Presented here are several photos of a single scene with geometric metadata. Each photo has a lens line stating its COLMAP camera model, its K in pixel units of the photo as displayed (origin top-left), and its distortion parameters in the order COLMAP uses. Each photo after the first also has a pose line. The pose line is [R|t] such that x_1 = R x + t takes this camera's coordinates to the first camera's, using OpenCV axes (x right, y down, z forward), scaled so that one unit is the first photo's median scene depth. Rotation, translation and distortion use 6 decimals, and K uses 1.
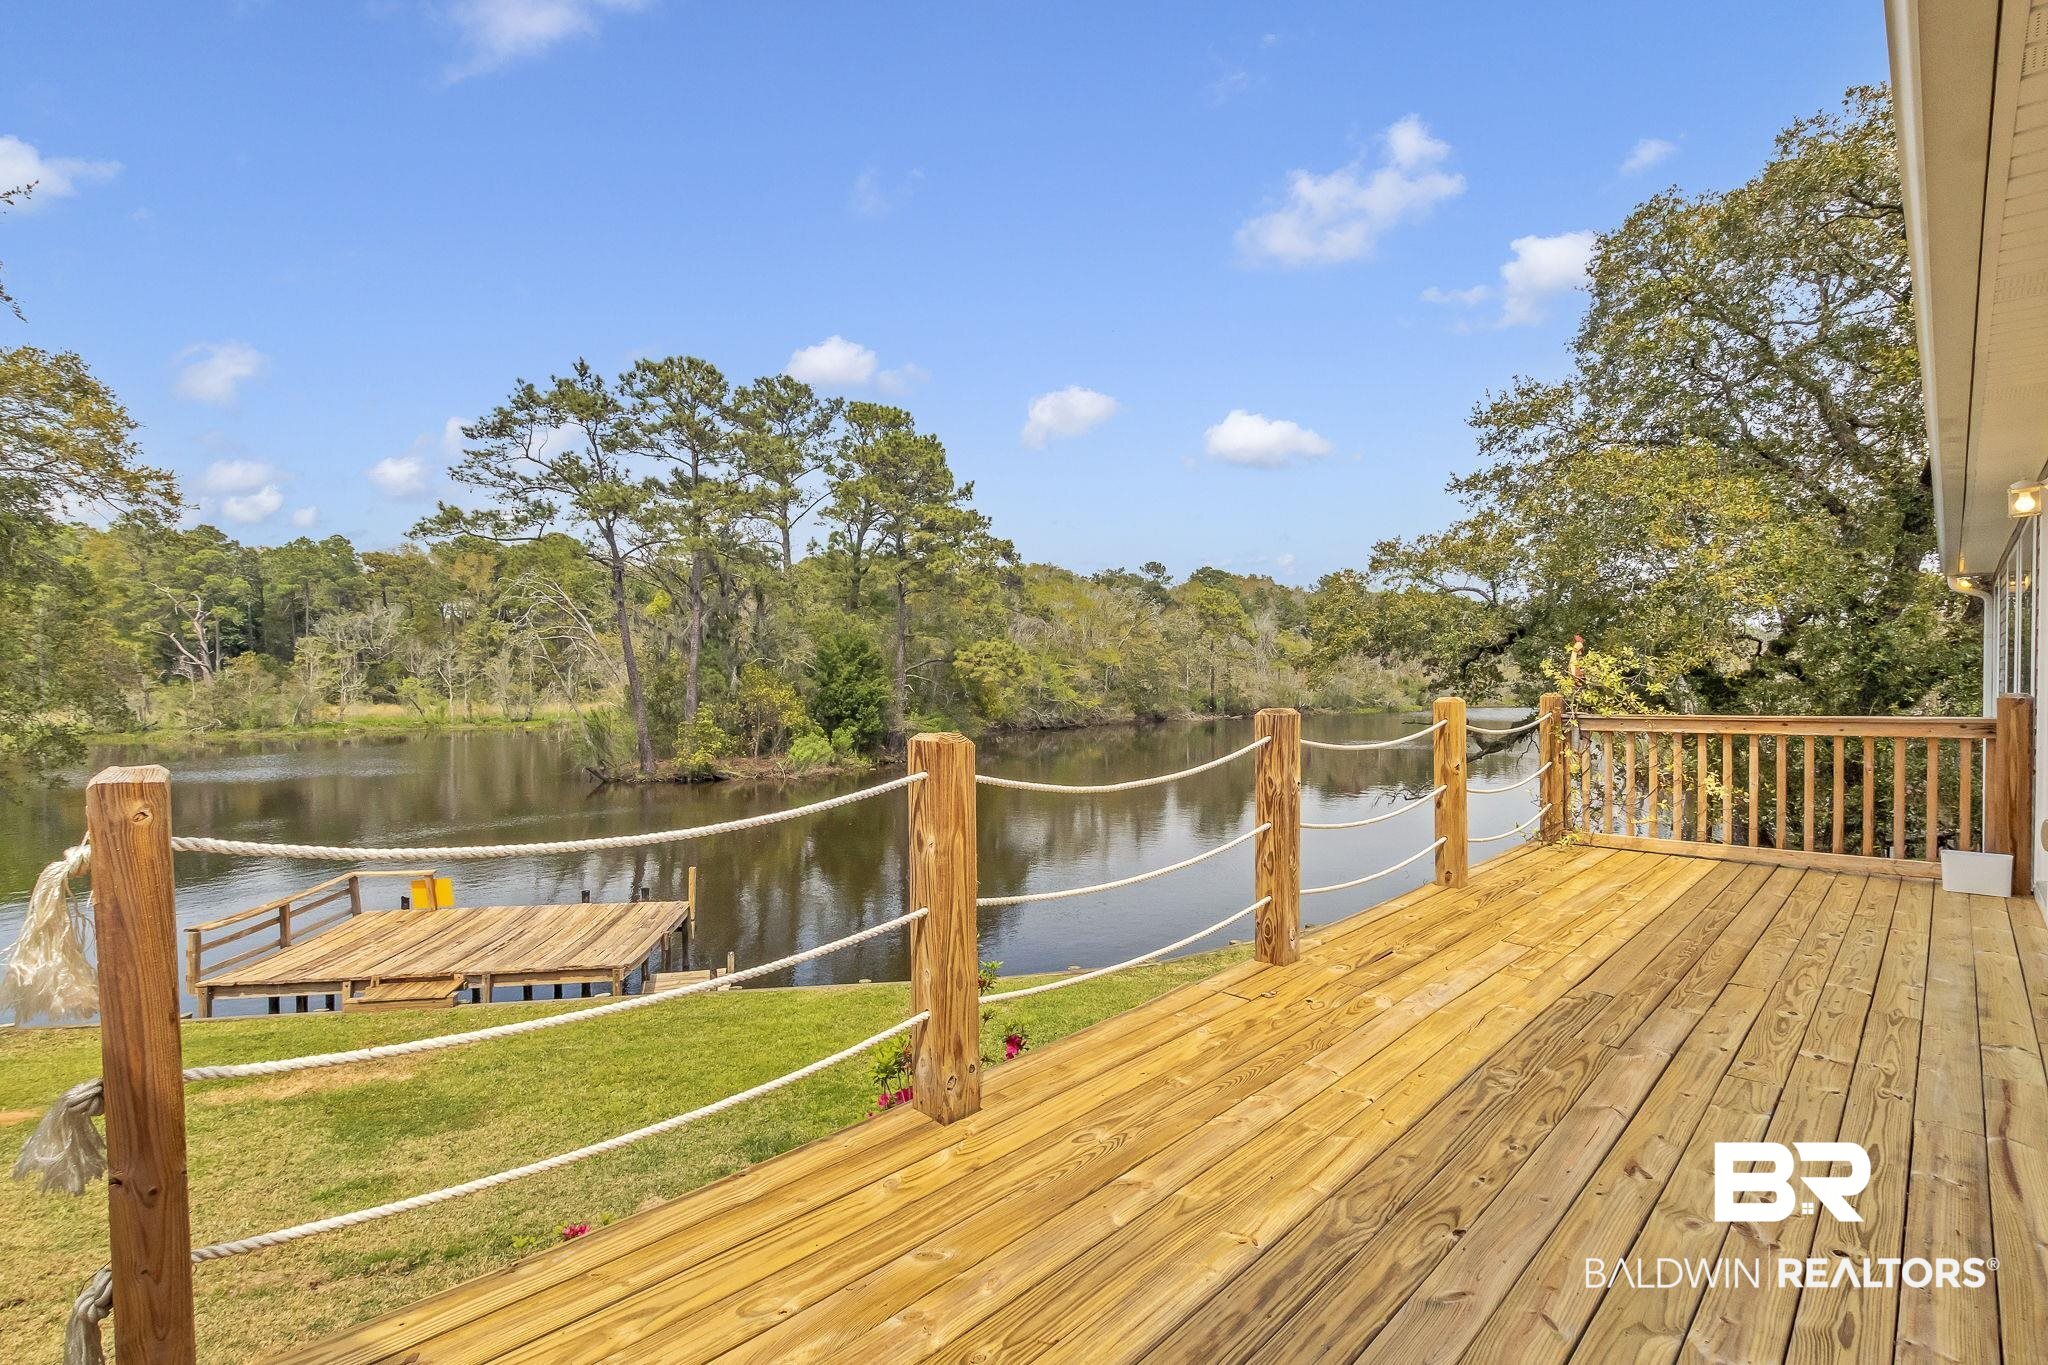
lens RADIAL K [[948.3, 0, 1018.9], [0, 948.3, 694.5], [0, 0, 1]] dist [0.000170, -0.000908]
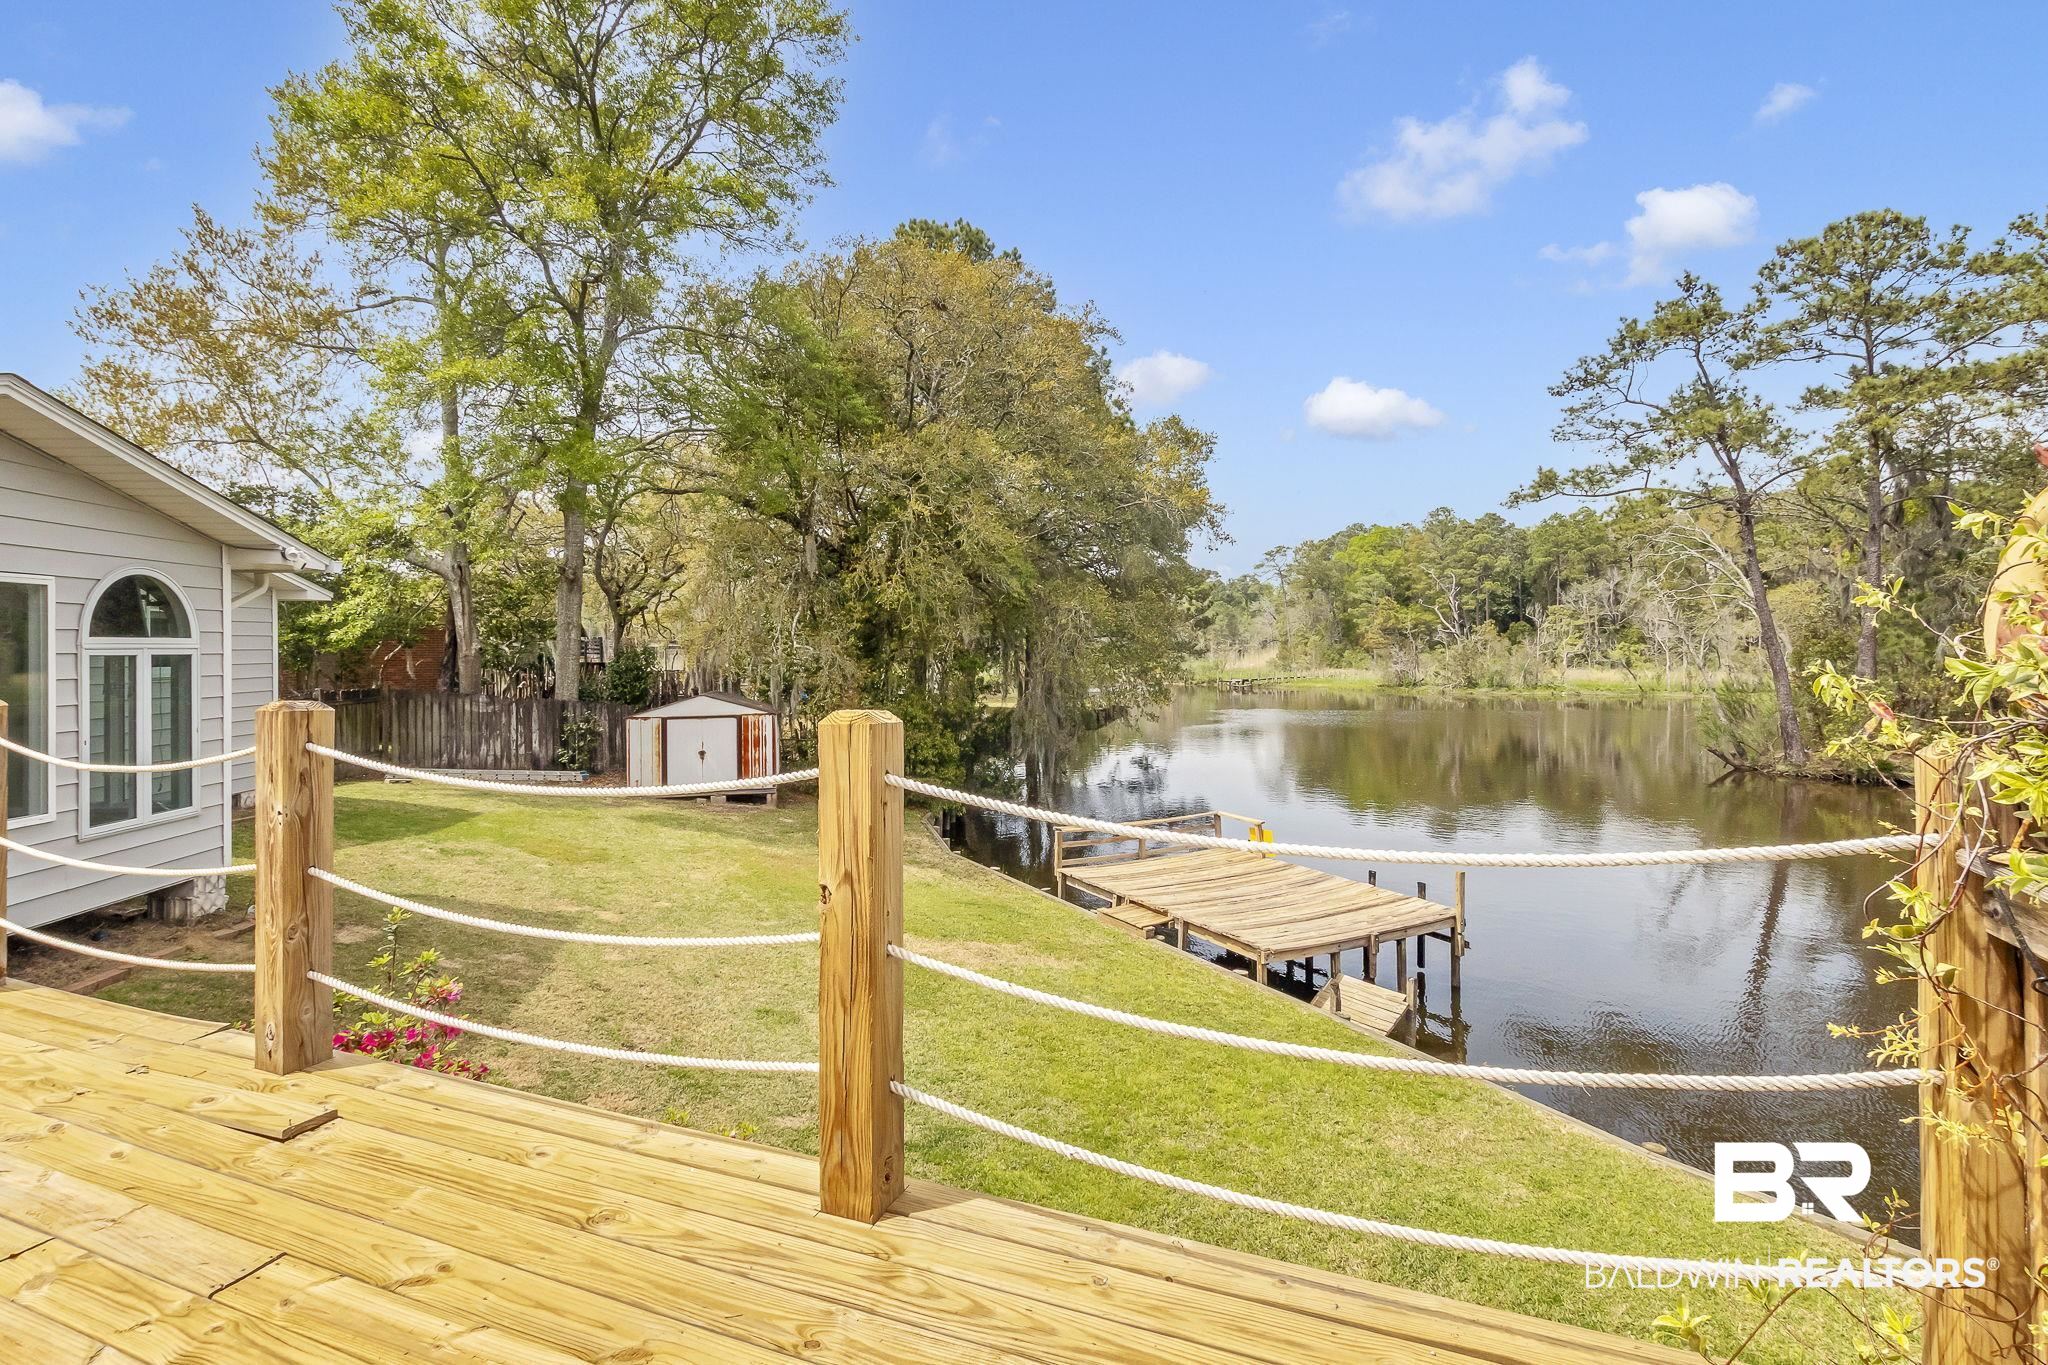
lens RADIAL K [[955.4, 0, 1027.9], [0, 955.4, 644.6], [0, 0, 1]] dist [-0.000859, -0.000178]
pose [[0.371865, 0.000380, -0.928287, 0.104926], [-0.014455, 0.999881, -0.005381, -0.002959], [0.928174, 0.015419, 0.371826, 0.115597]]
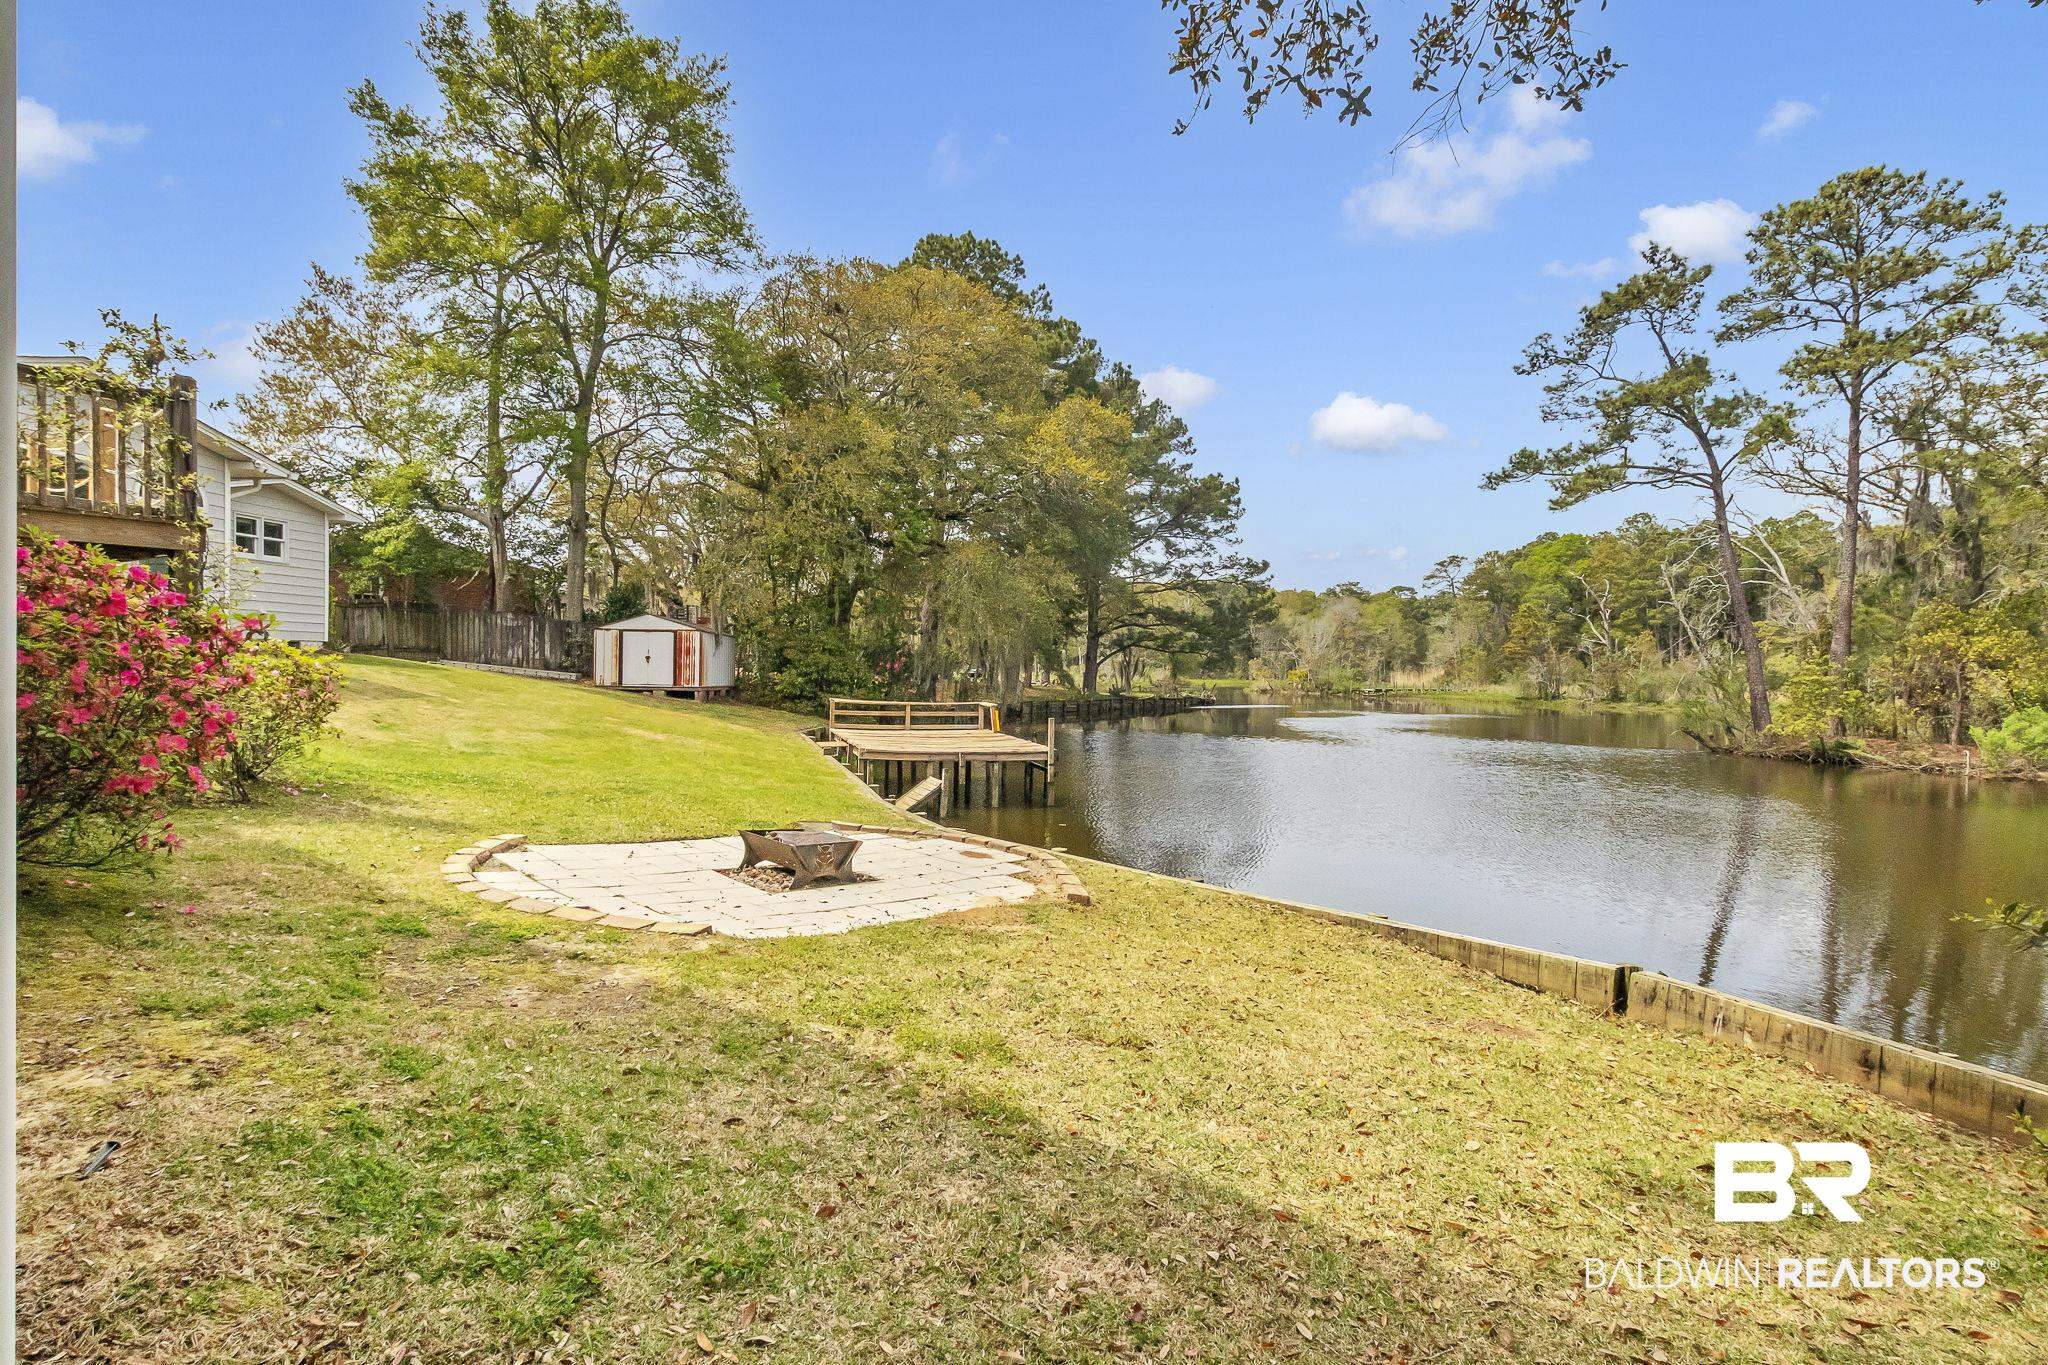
lens RADIAL K [[971.9, 0, 1030.4], [0, 971.9, 701.9], [0, 0, 1]] dist [-0.001902, -0.000713]
pose [[0.179776, 0.047433, -0.982563, 0.277845], [-0.042873, 0.998266, 0.040347, 0.041240], [0.982773, 0.034873, 0.181497, 0.269367]]
